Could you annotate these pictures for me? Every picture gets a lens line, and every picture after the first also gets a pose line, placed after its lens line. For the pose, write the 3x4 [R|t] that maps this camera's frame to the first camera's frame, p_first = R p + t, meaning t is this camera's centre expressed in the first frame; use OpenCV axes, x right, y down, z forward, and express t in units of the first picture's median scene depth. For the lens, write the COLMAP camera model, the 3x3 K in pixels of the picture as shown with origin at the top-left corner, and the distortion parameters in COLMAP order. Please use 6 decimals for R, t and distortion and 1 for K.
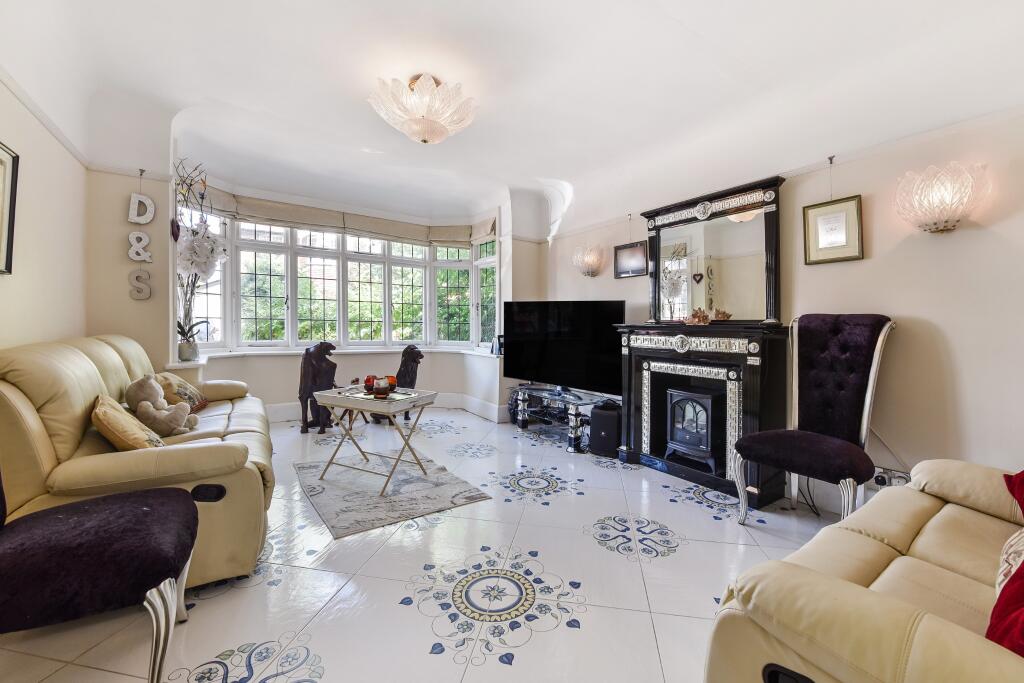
lens RADIAL K [[411.4, 0, 513.2], [0, 411.4, 329.7], [0, 0, 1]] dist [-0.000667, -0.000149]
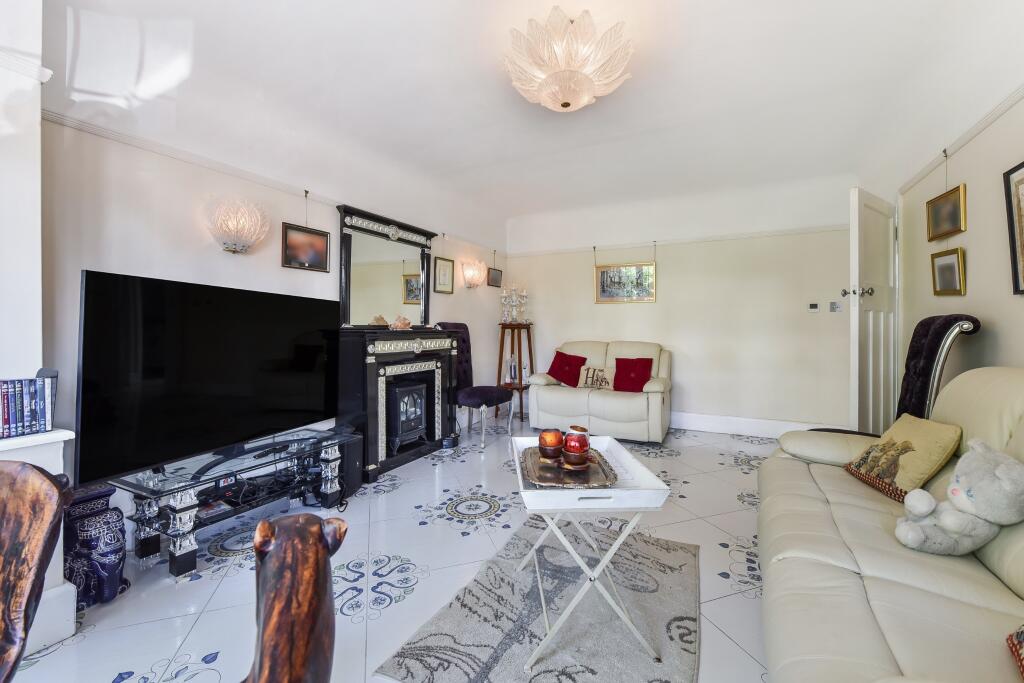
lens RADIAL K [[411.4, 0, 513.2], [0, 411.4, 329.7], [0, 0, 1]] dist [-0.000667, -0.000149]
pose [[-0.468925, -0.009622, 0.883185, -0.776221], [0.013199, 0.999753, 0.017900, -0.029989], [-0.883139, 0.020051, -0.468682, 1.324002]]
